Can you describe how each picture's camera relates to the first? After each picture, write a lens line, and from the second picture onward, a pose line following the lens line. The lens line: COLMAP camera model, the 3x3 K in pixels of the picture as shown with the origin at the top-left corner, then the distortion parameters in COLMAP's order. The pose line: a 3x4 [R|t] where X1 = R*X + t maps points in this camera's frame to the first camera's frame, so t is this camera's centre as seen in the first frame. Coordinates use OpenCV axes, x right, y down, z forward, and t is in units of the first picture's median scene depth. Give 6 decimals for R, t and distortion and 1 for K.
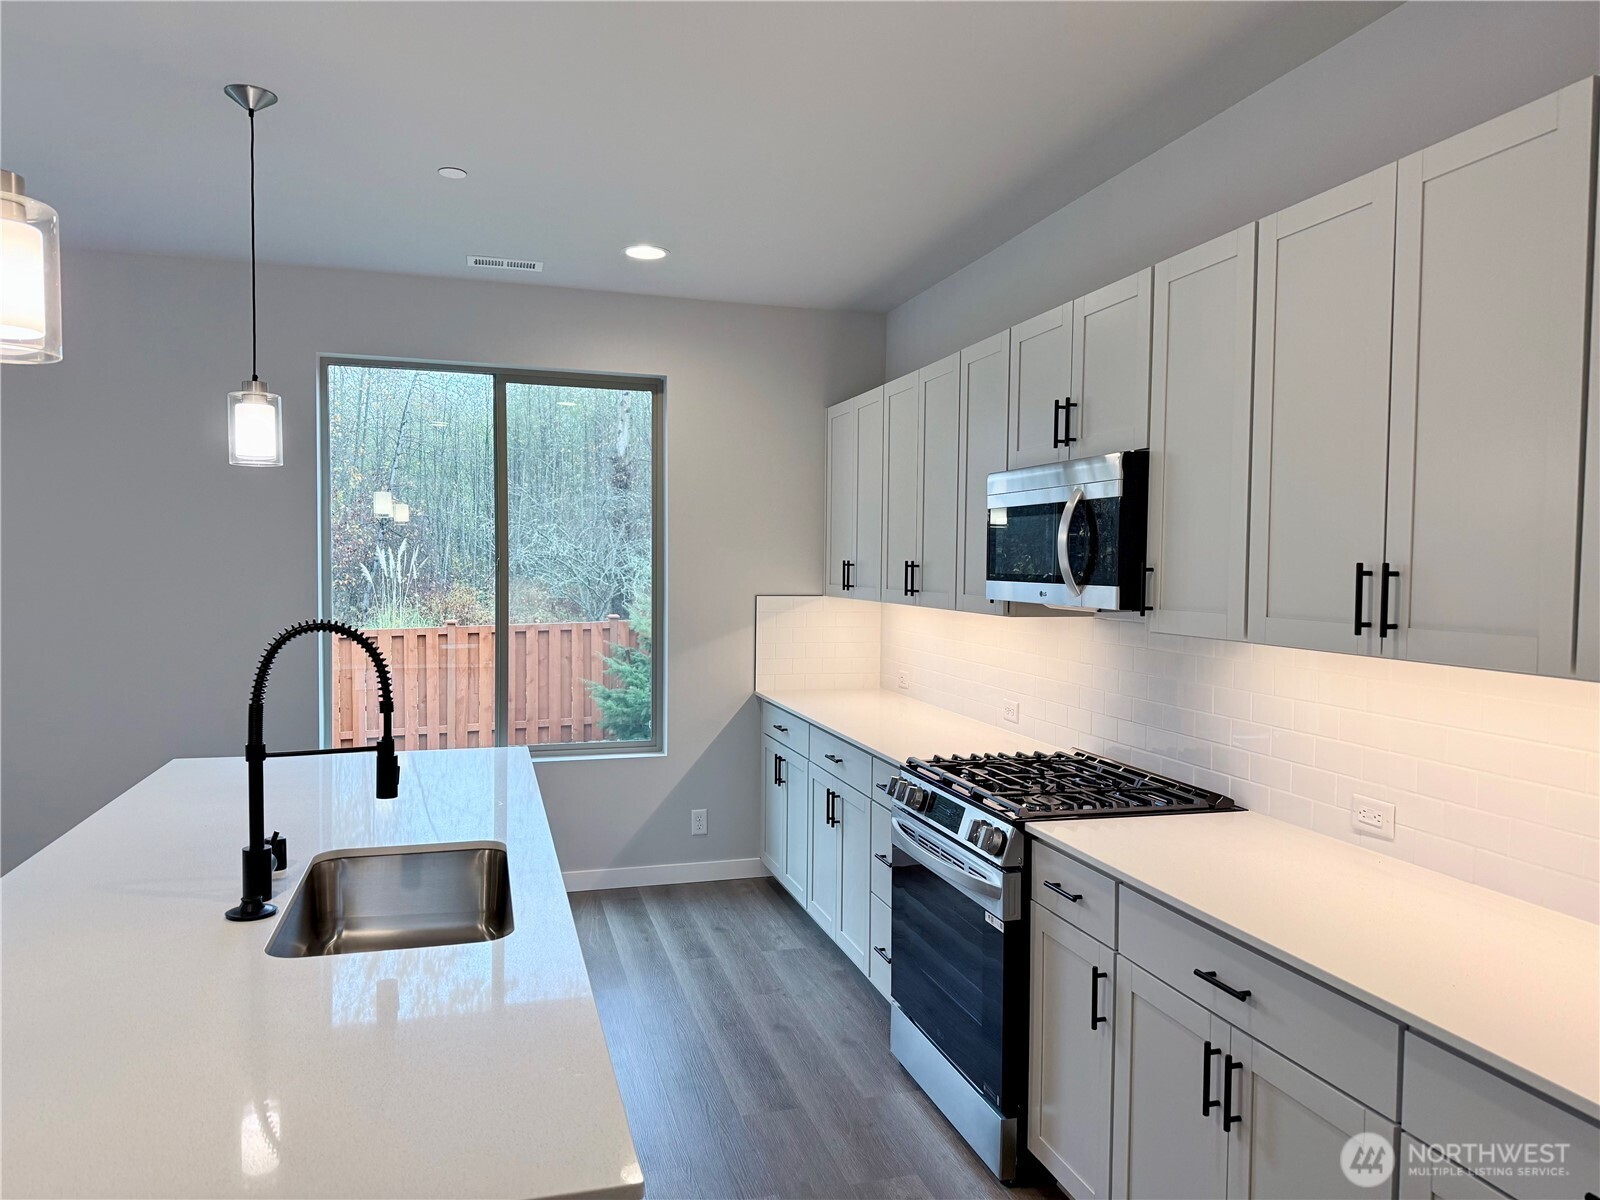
lens RADIAL K [[1122.7, 0, 790.6], [0, 1122.7, 603.8], [0, 0, 1]] dist [0.034195, -0.023712]
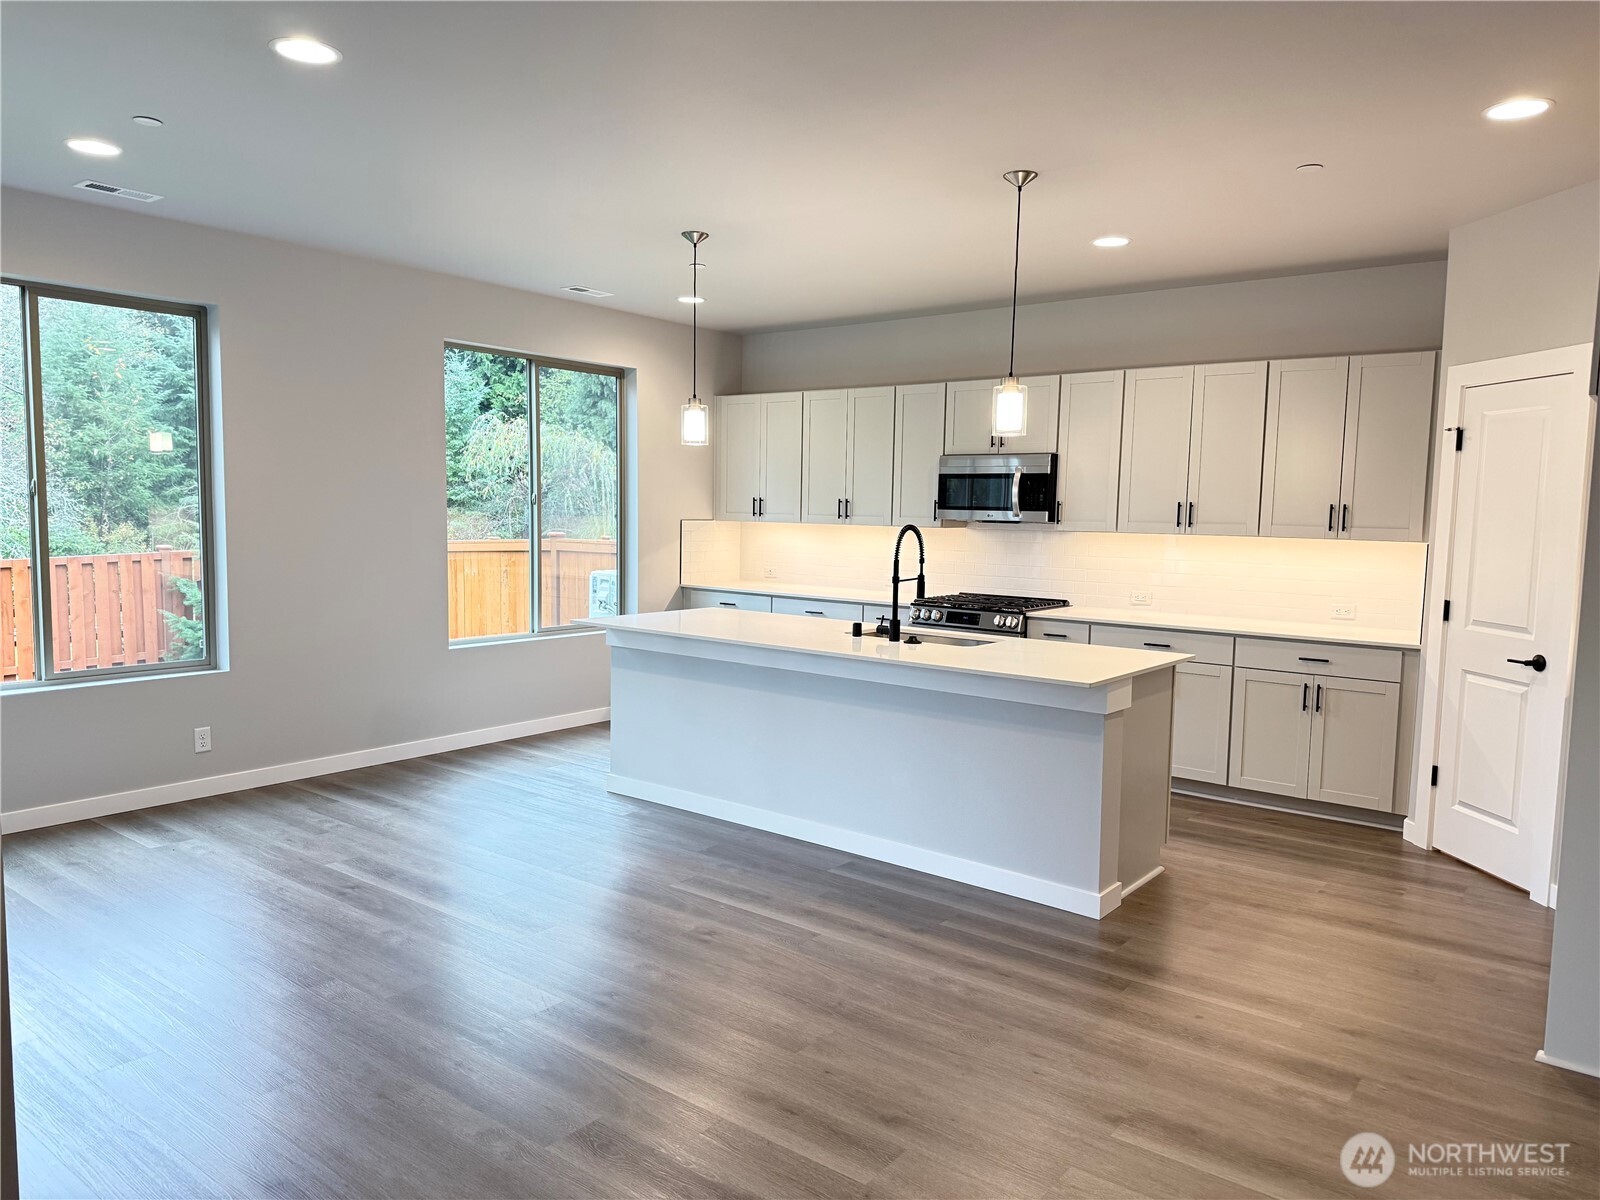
lens RADIAL K [[1122.7, 0, 798.4], [0, 1122.7, 598.3], [0, 0, 1]] dist [0.034195, -0.023712]
pose [[0.808280, -0.045343, 0.587050, -1.415111], [0.012601, 0.998134, 0.059744, 0.017486], [-0.588664, -0.040893, 0.807343, -0.554874]]
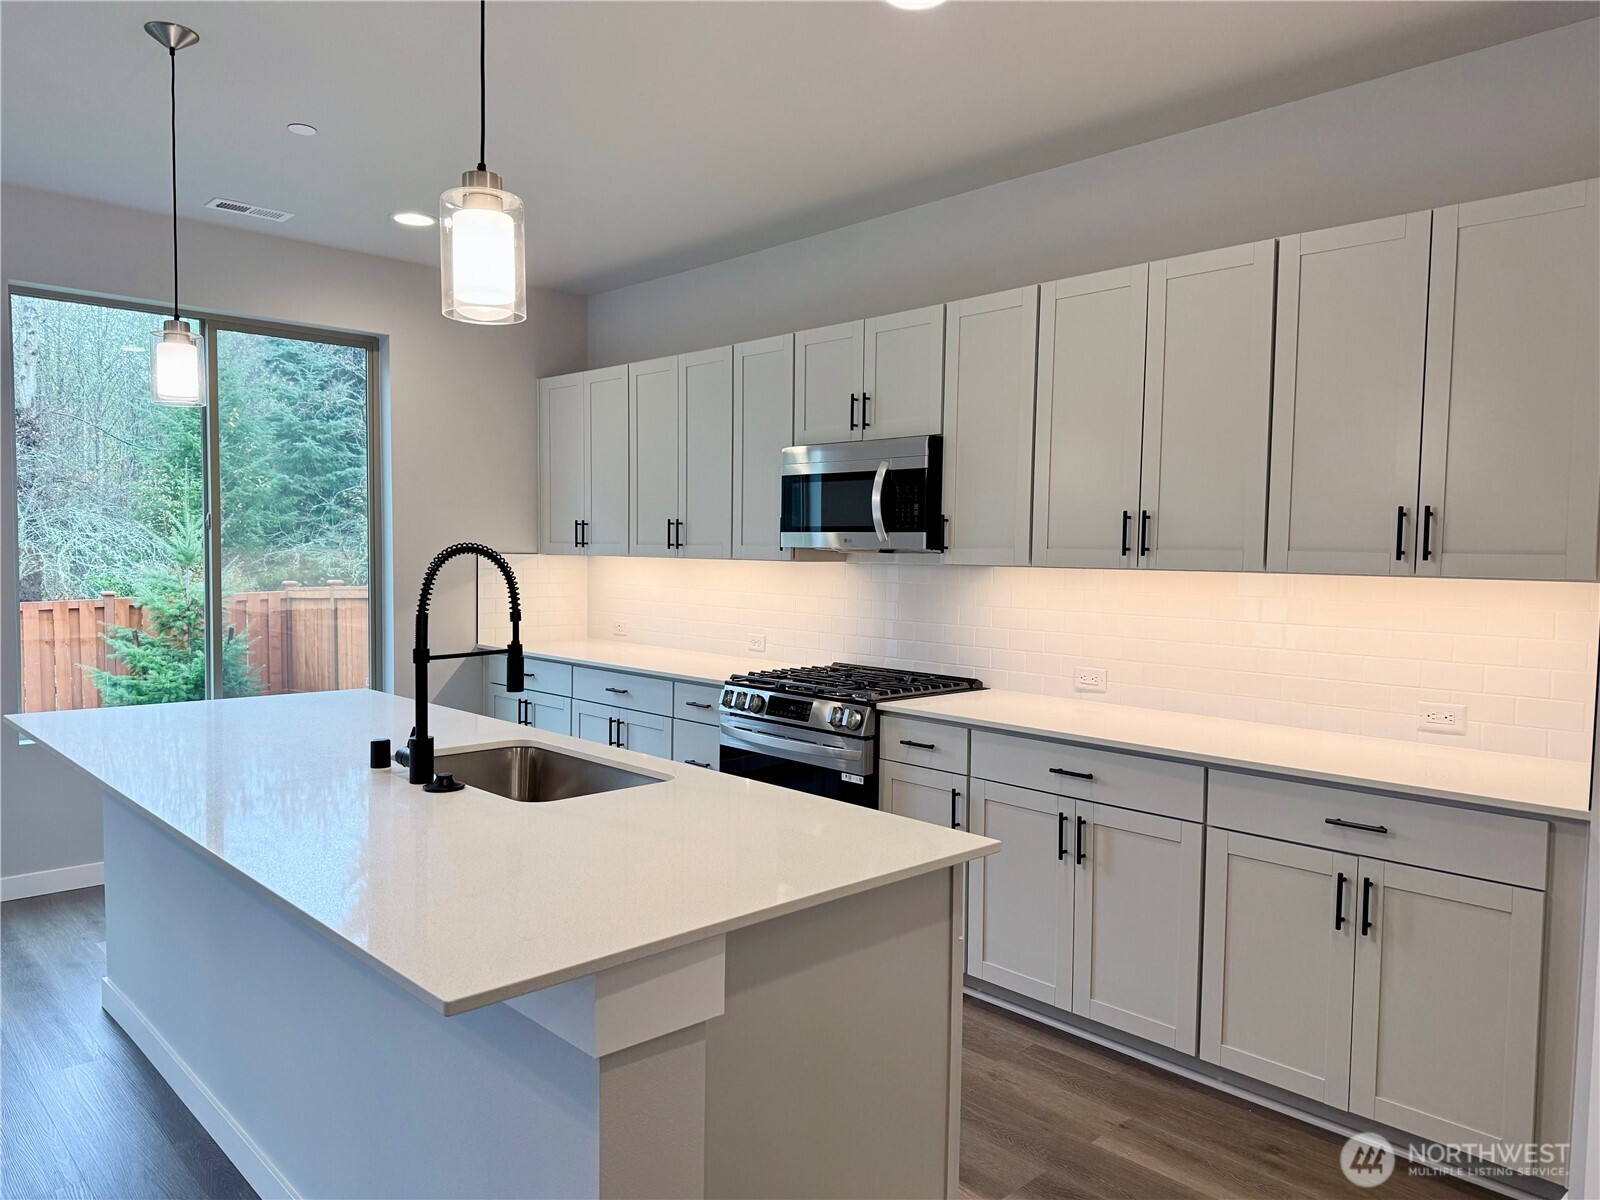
lens RADIAL K [[1122.7, 0, 804.7], [0, 1122.7, 603.7], [0, 0, 1]] dist [0.034195, -0.023712]
pose [[0.882893, -0.020449, 0.469129, -0.464248], [0.012554, 0.999722, 0.019951, 0.040798], [-0.469407, -0.011725, 0.882904, -0.150446]]
